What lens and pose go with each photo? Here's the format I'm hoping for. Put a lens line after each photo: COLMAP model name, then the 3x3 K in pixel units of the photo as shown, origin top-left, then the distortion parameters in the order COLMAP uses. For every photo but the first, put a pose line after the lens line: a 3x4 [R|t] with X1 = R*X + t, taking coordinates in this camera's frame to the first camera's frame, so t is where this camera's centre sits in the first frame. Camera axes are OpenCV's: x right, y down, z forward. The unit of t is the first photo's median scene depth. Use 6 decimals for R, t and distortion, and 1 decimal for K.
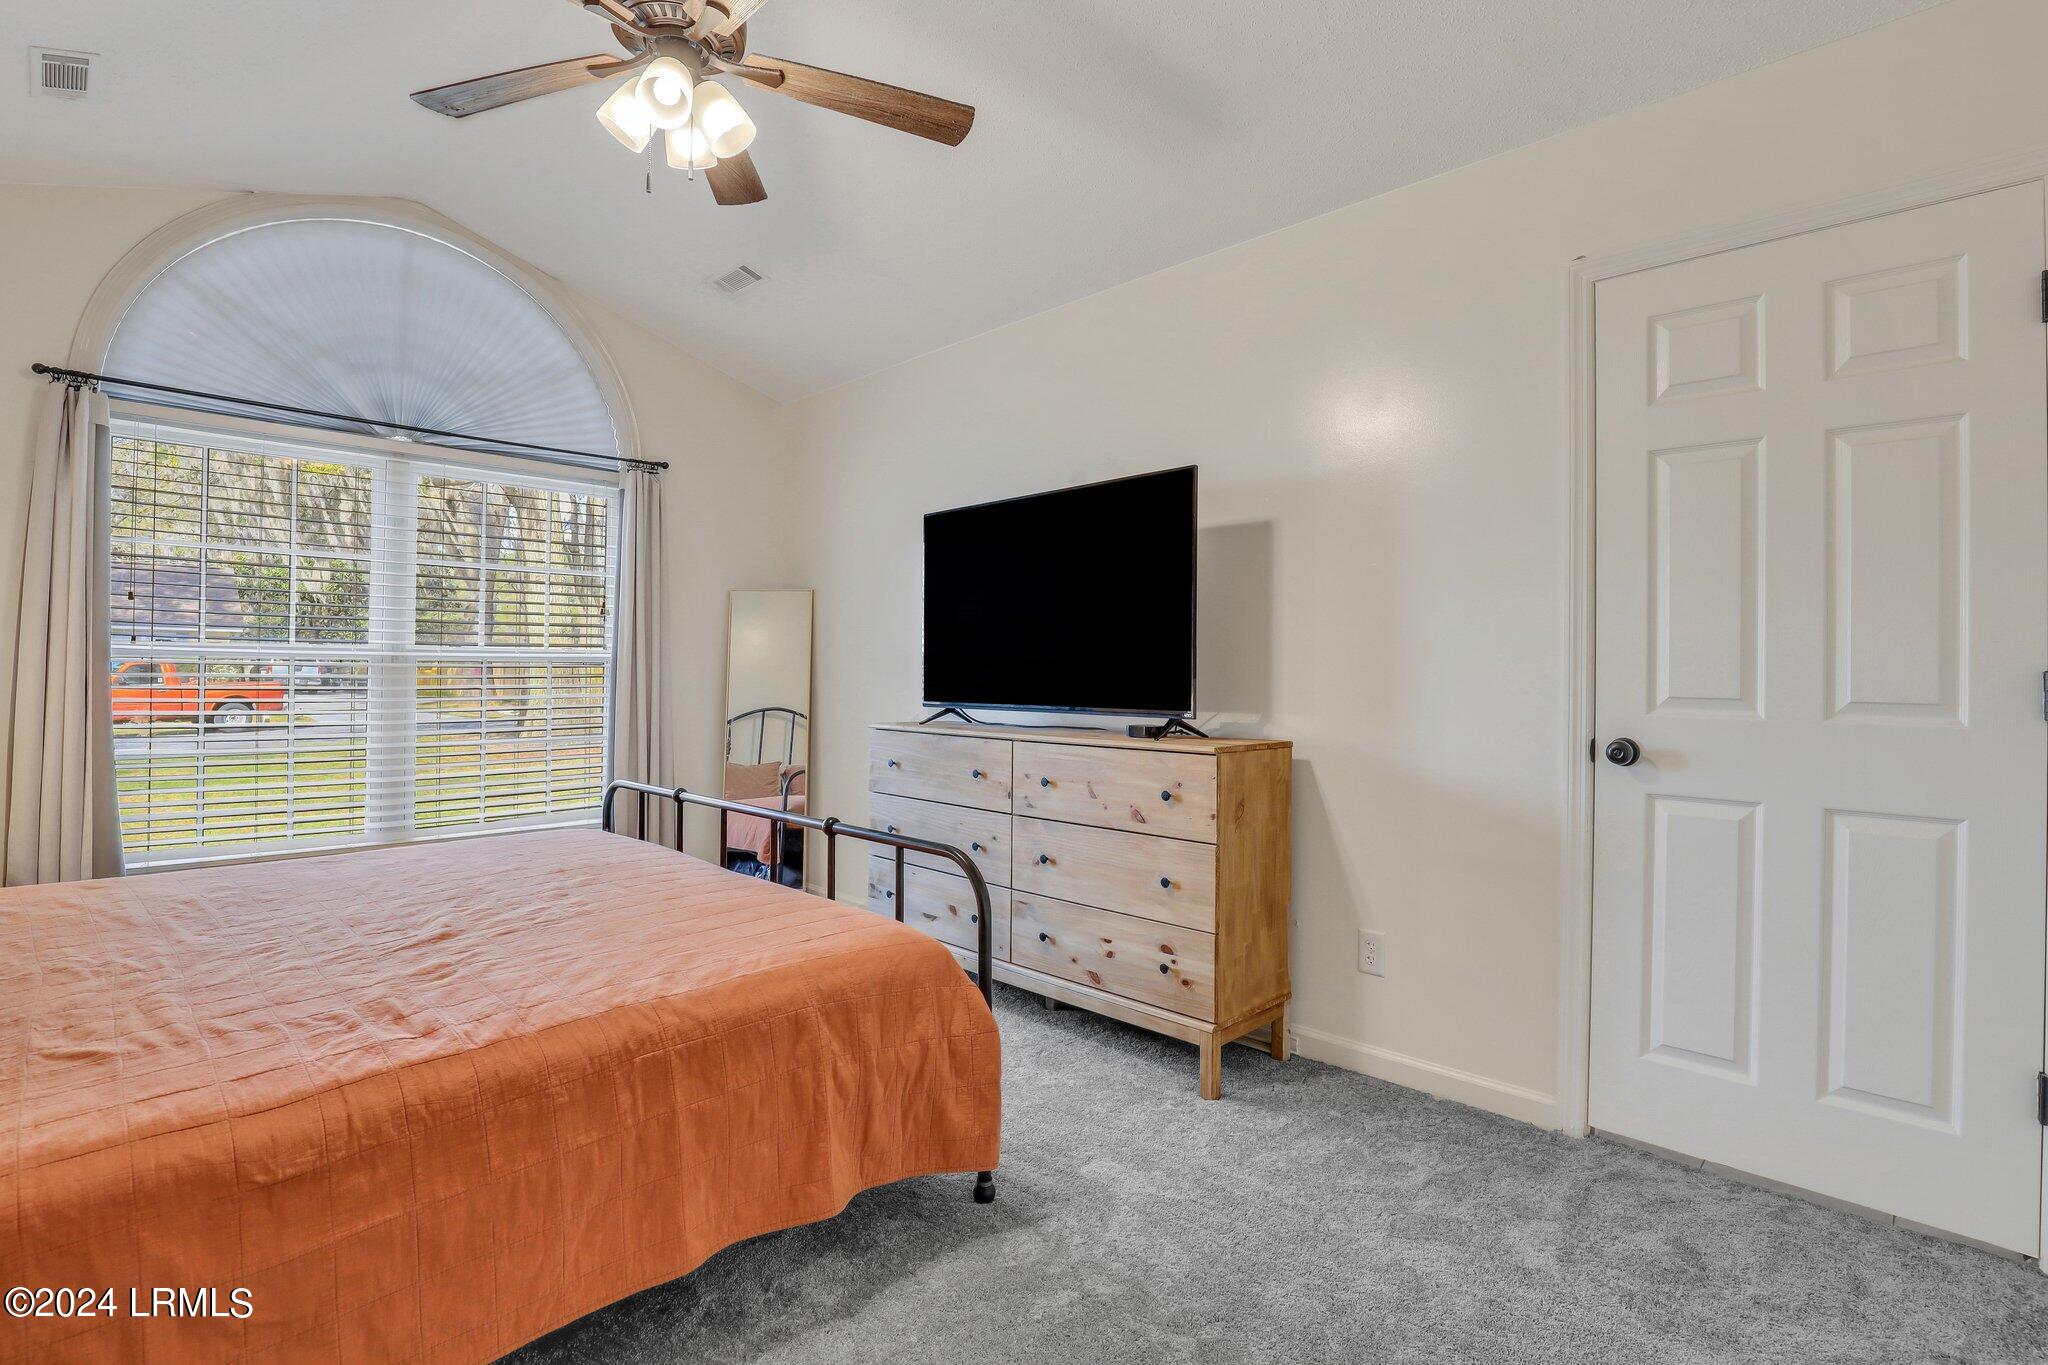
lens RADIAL K [[983.8, 0, 1024.0], [0, 983.8, 682.5], [0, 0, 1]] dist [-0.000048, 0.000620]
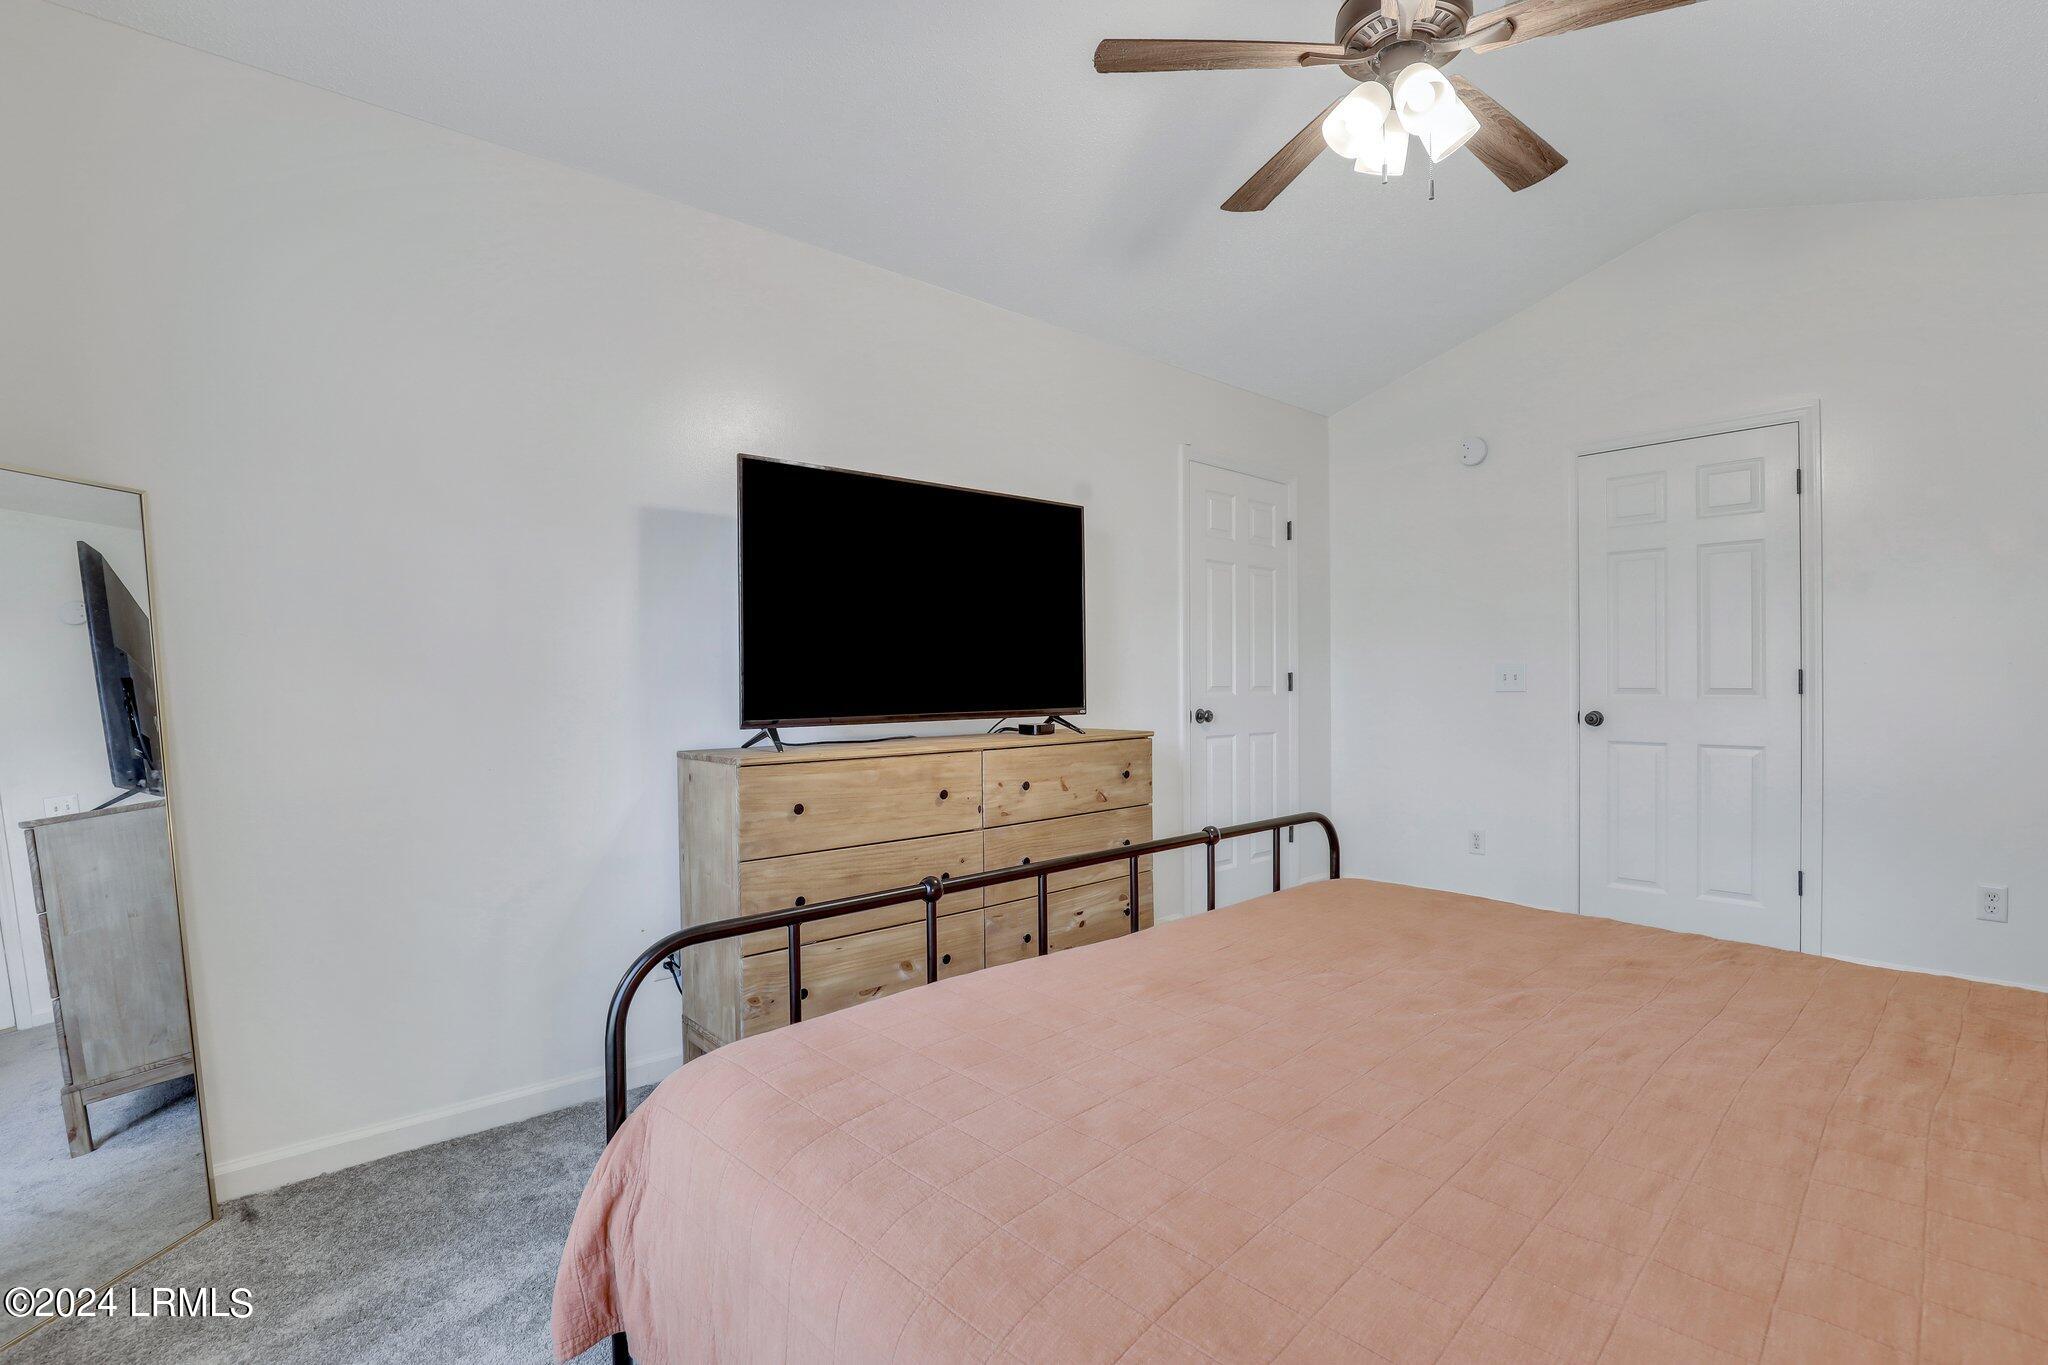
lens RADIAL K [[936.4, 0, 1036.4], [0, 936.4, 683.1], [0, 0, 1]] dist [-0.028464, 0.000133]
pose [[0.058147, -0.012478, 0.998230, -0.953898], [0.018006, 0.999772, 0.011448, -0.016104], [-0.998146, 0.017308, 0.058359, 0.942760]]
